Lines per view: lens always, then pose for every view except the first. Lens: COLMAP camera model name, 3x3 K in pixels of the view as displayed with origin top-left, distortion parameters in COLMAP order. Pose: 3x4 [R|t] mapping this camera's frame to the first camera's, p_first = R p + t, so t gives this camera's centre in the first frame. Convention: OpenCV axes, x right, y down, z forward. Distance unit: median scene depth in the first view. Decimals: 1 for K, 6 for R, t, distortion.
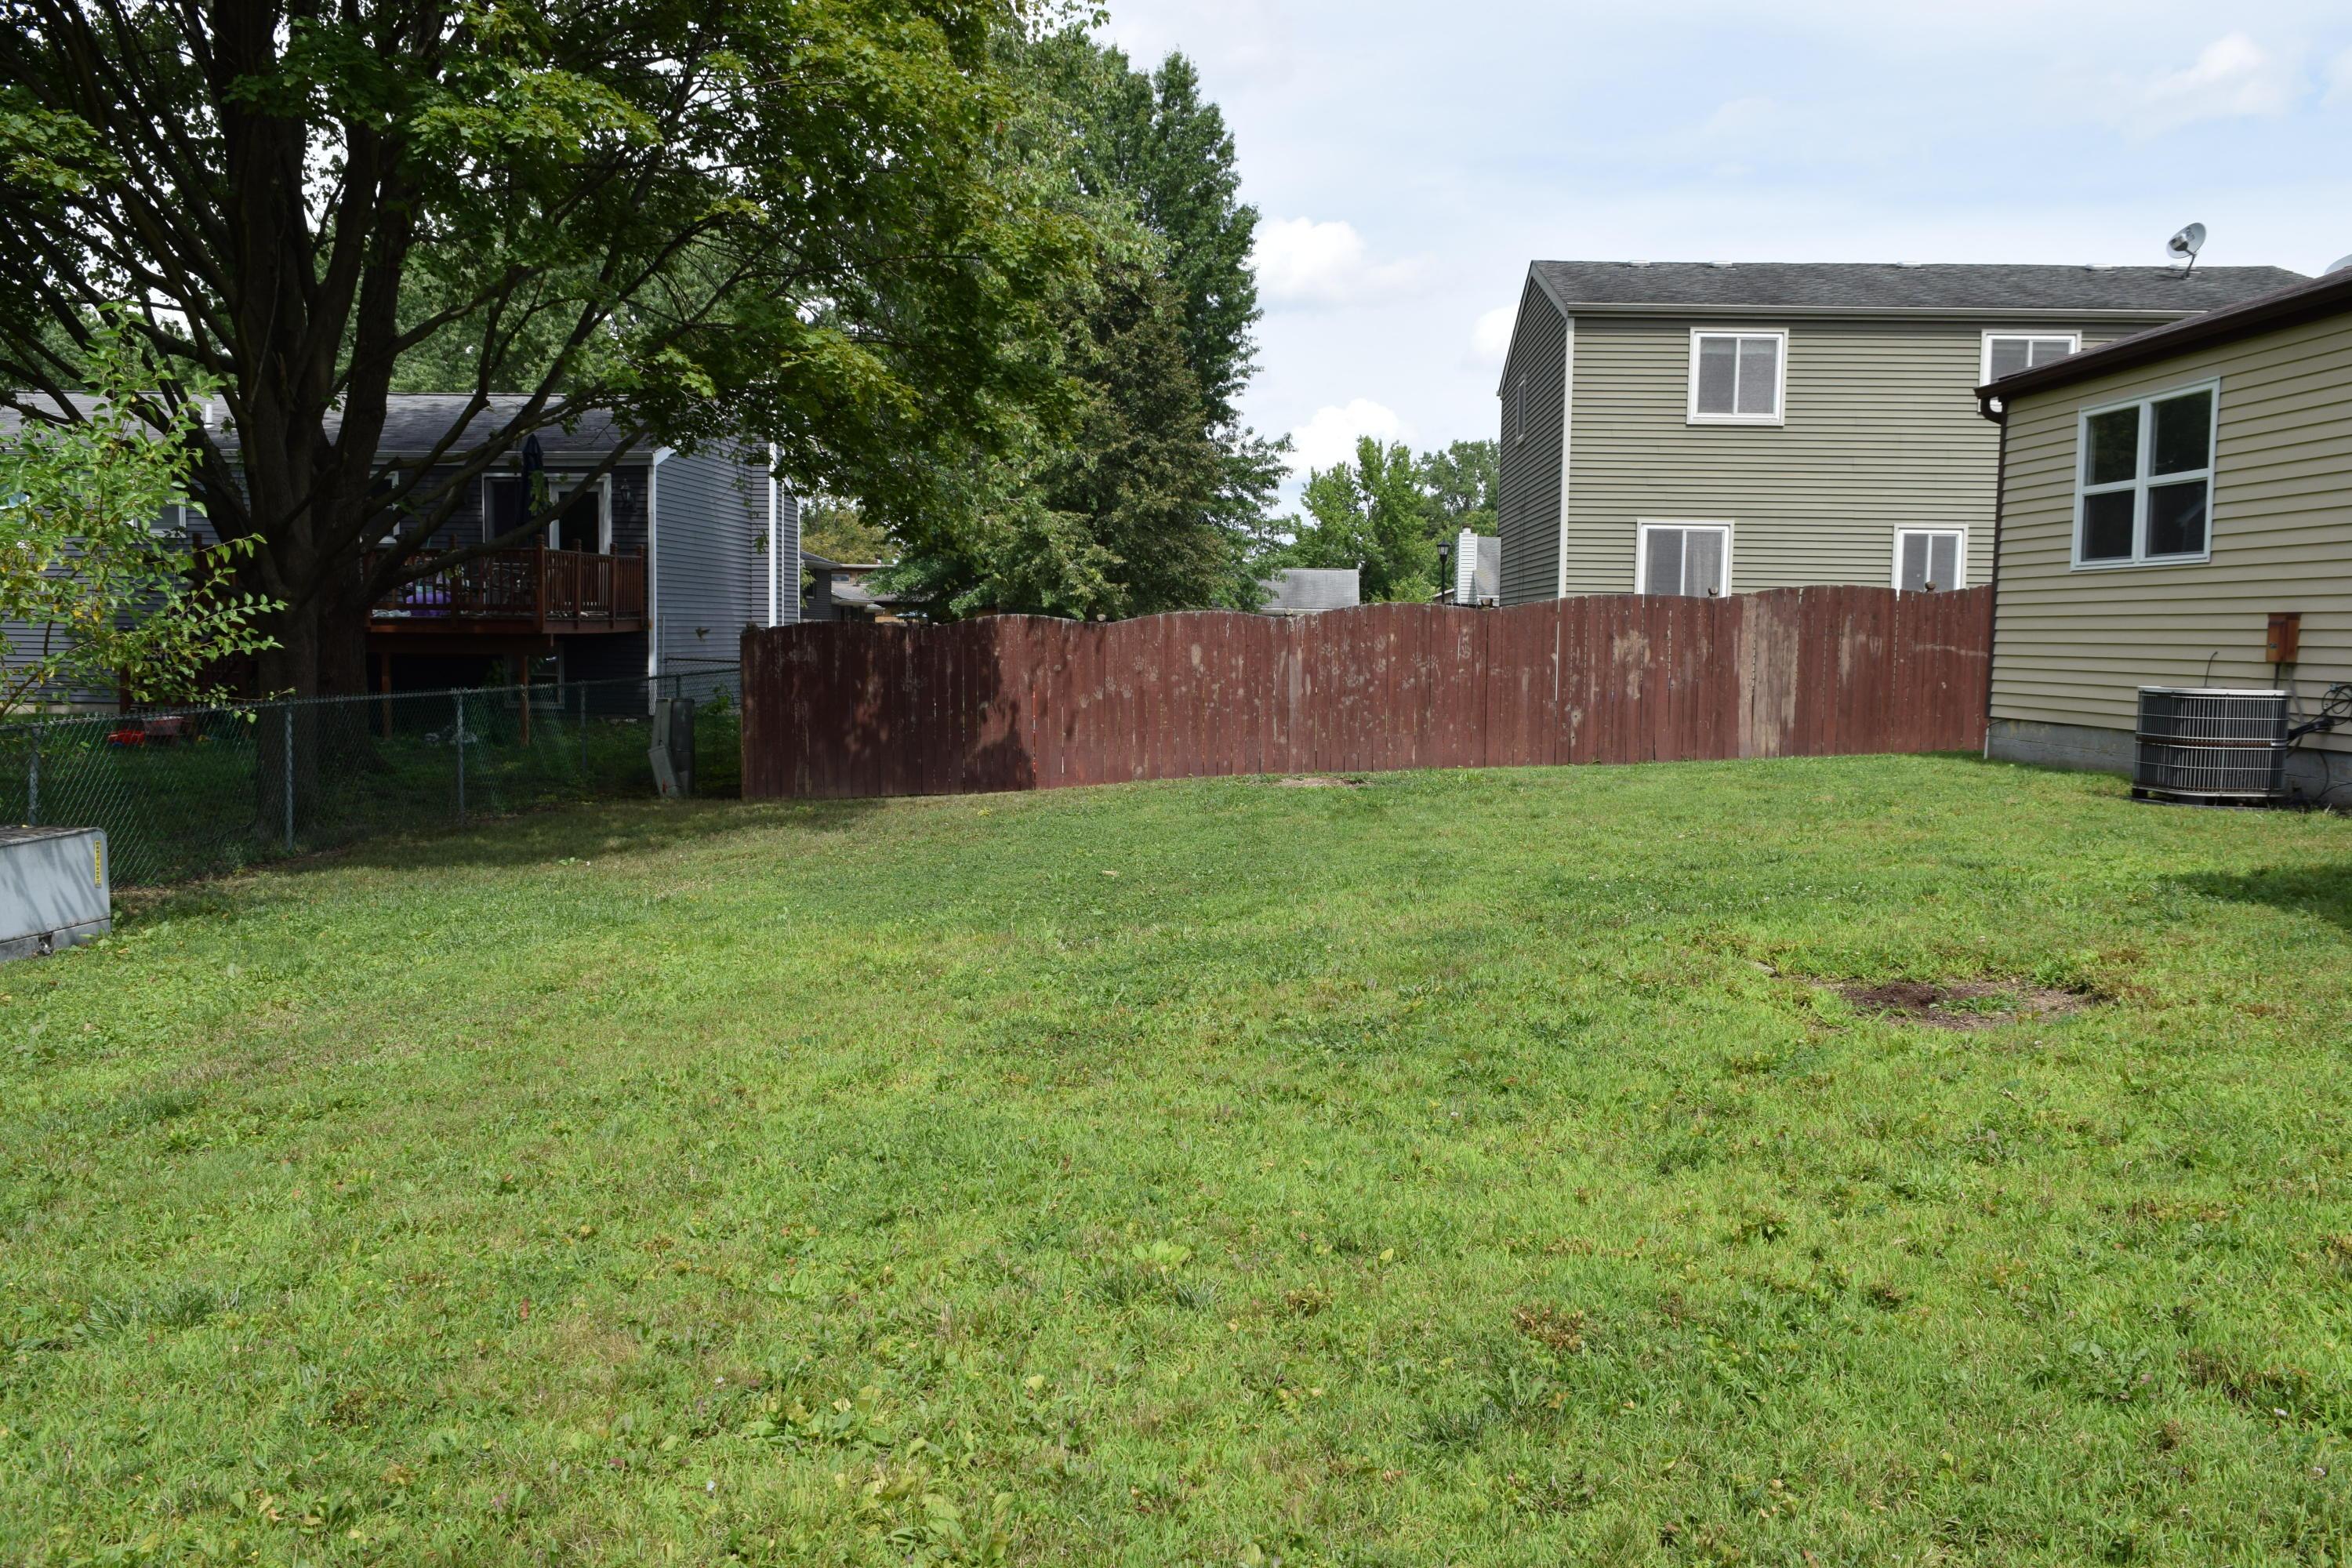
lens RADIAL K [[1829.2, 0, 1175.1], [0, 1829.2, 781.1], [0, 0, 1]] dist [-0.017456, 0.012111]
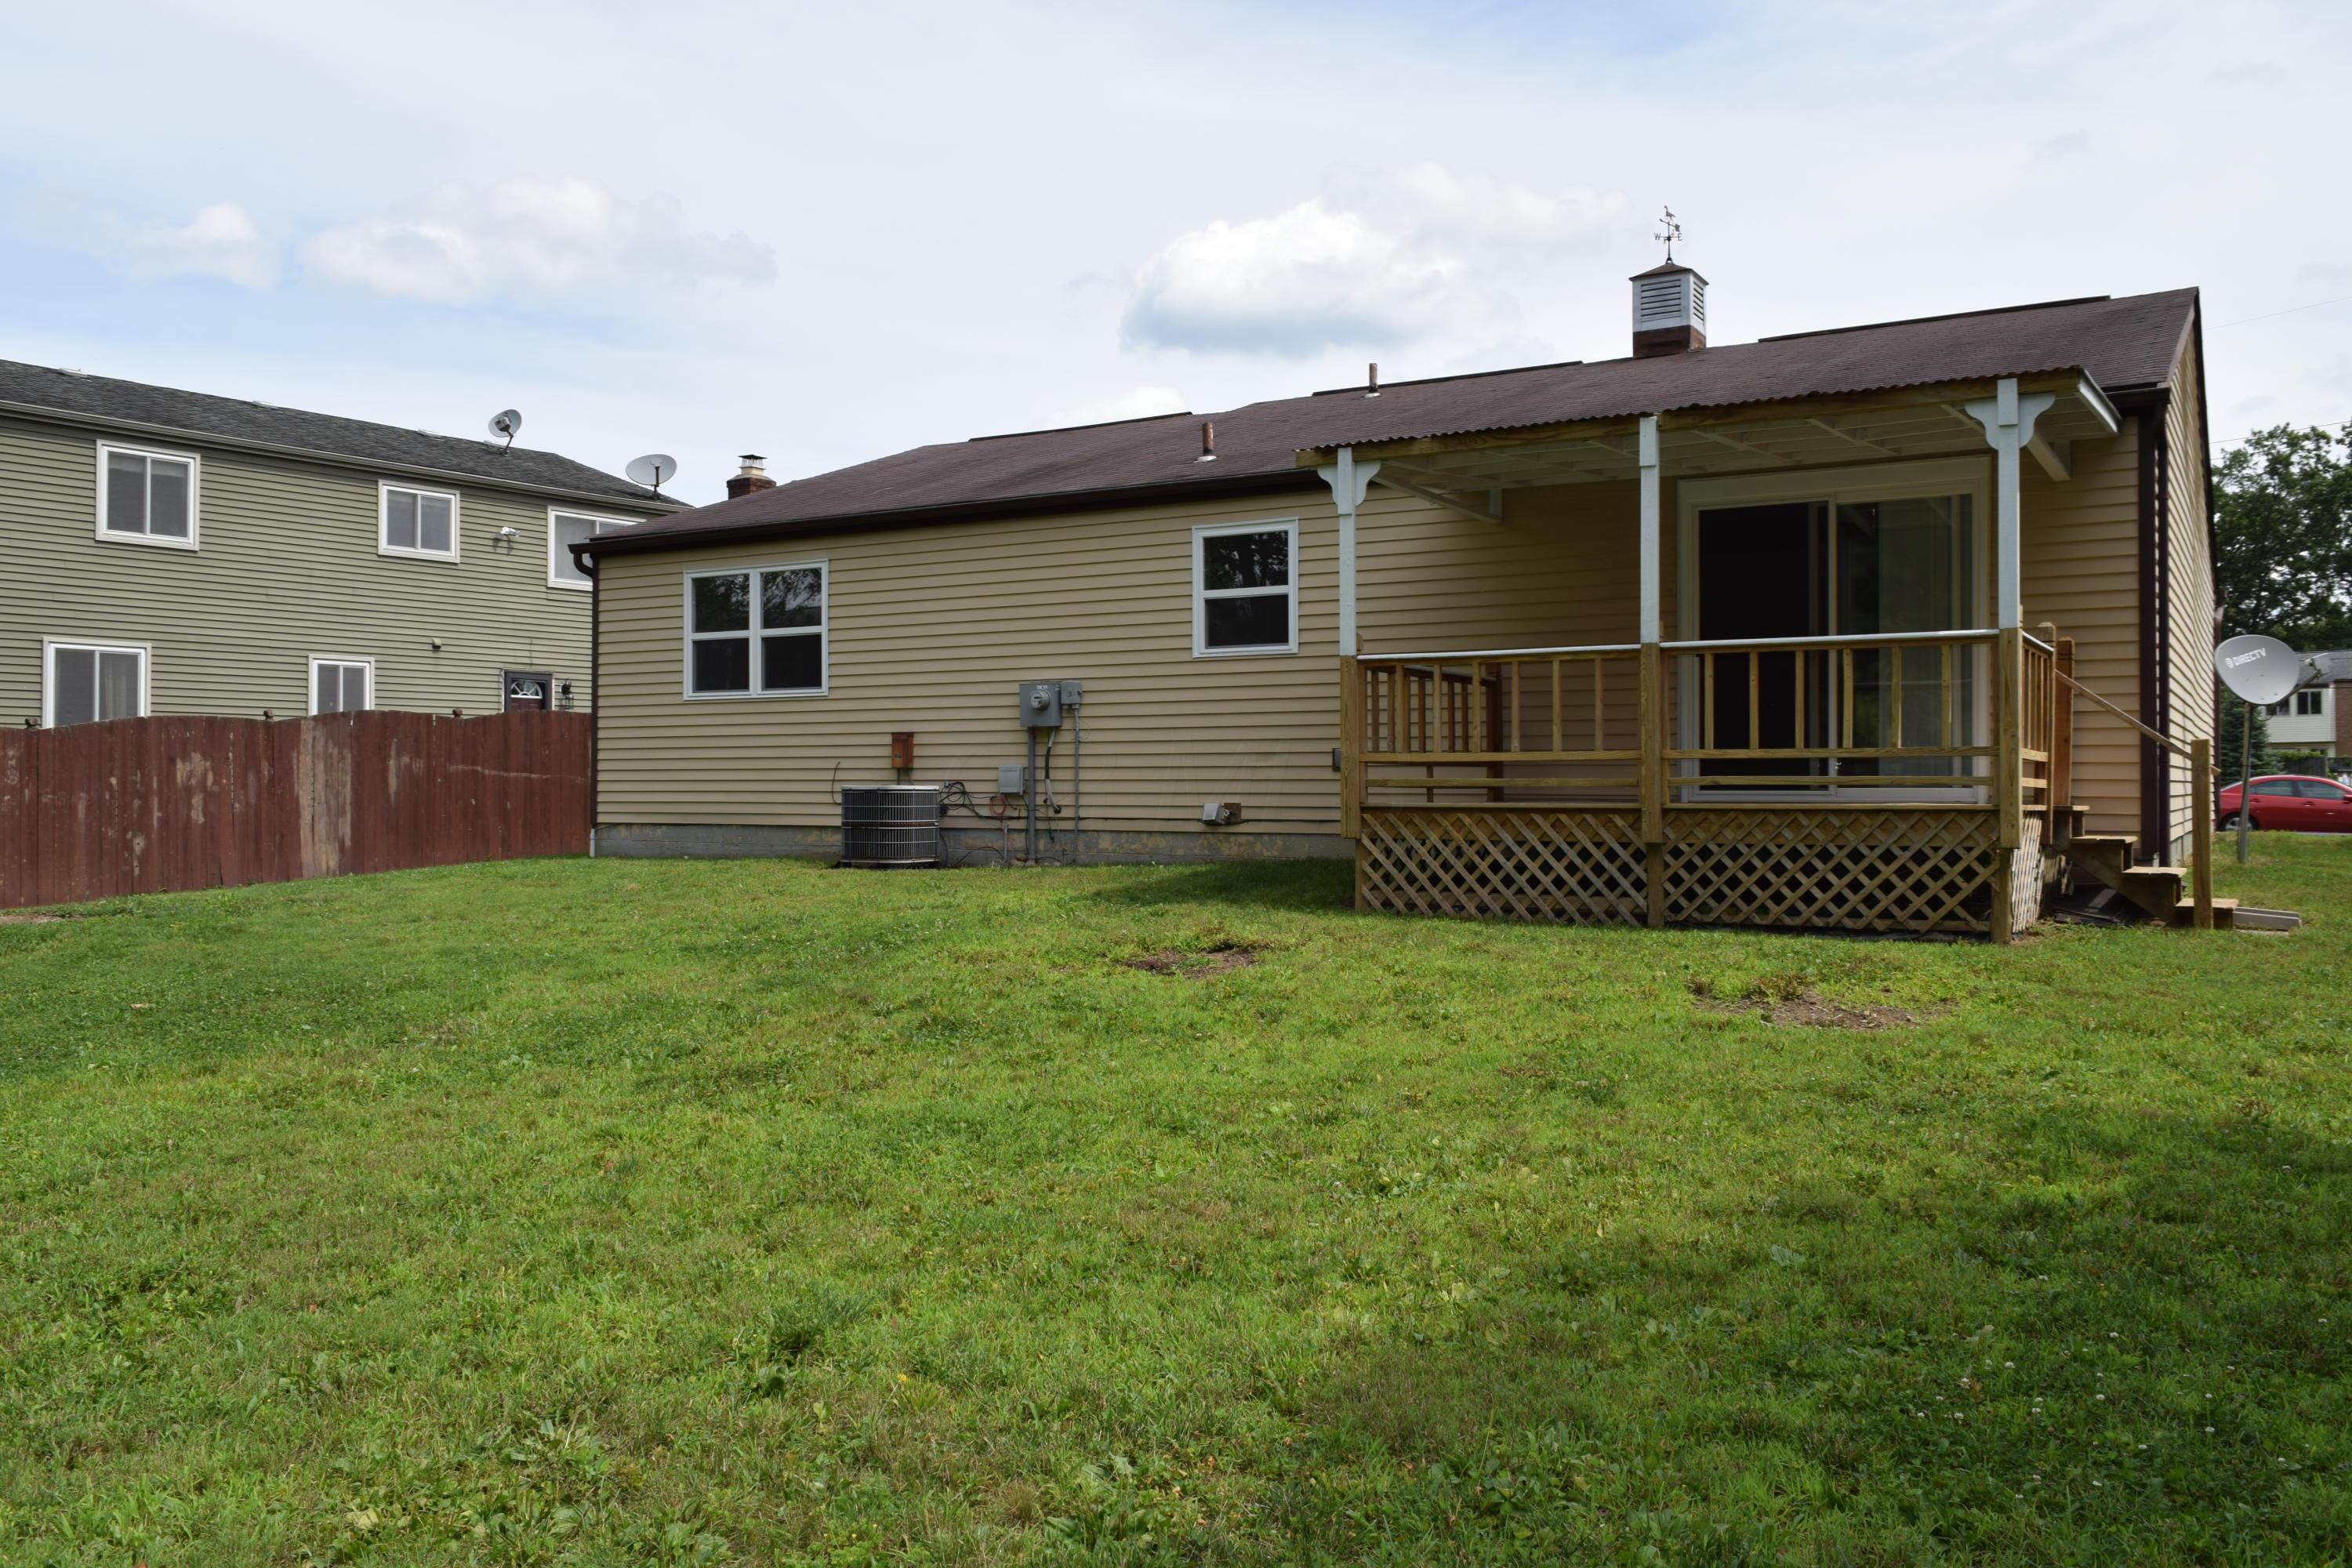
lens RADIAL K [[1829.2, 0, 1172.9], [0, 1829.2, 780.7], [0, 0, 1]] dist [-0.017456, 0.012111]
pose [[0.533776, -0.012985, 0.845526, -0.289891], [0.077174, 0.996457, -0.033417, 0.004751], [-0.842097, 0.083090, 0.532887, 0.048053]]
